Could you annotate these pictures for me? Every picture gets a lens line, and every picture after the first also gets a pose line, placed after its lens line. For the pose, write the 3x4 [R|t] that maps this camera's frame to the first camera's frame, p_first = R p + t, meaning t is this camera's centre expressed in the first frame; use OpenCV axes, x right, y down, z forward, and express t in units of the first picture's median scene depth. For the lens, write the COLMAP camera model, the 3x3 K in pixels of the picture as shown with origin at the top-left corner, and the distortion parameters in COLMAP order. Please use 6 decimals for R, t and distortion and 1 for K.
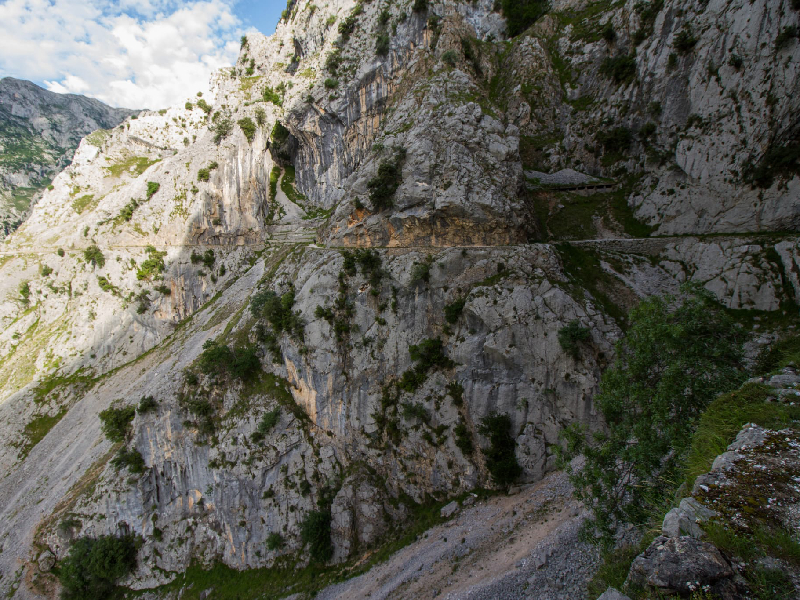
lens RADIAL K [[312.6, 0, 400.0], [0, 312.6, 300.0], [0, 0, 1]] dist [-0.001465, -0.000252]
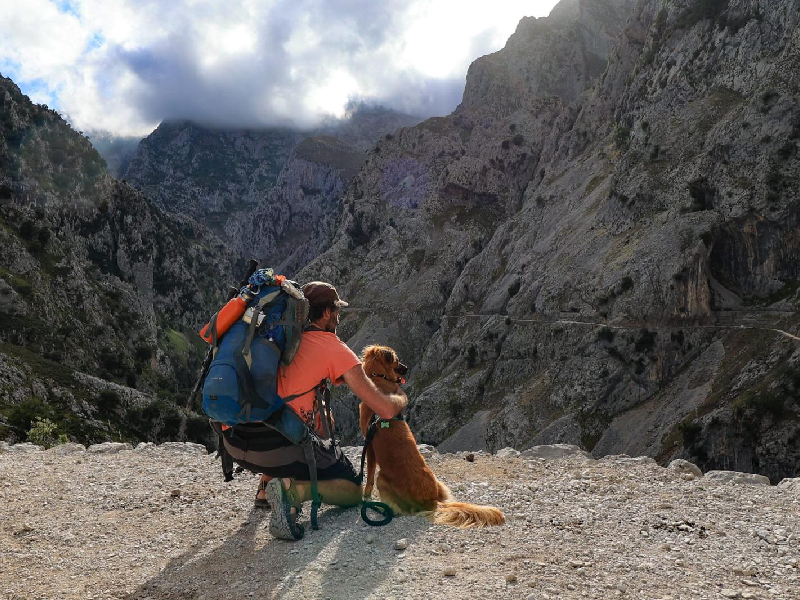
lens RADIAL K [[662.9, 0, 400.0], [0, 662.9, 300.0], [0, 0, 1]] dist [0.000525, -0.004878]
pose [[0.929386, 0.025815, -0.368206, -0.604358], [-0.070390, 0.991640, -0.108145, 0.091920], [0.362336, 0.126426, 0.923433, -1.870570]]
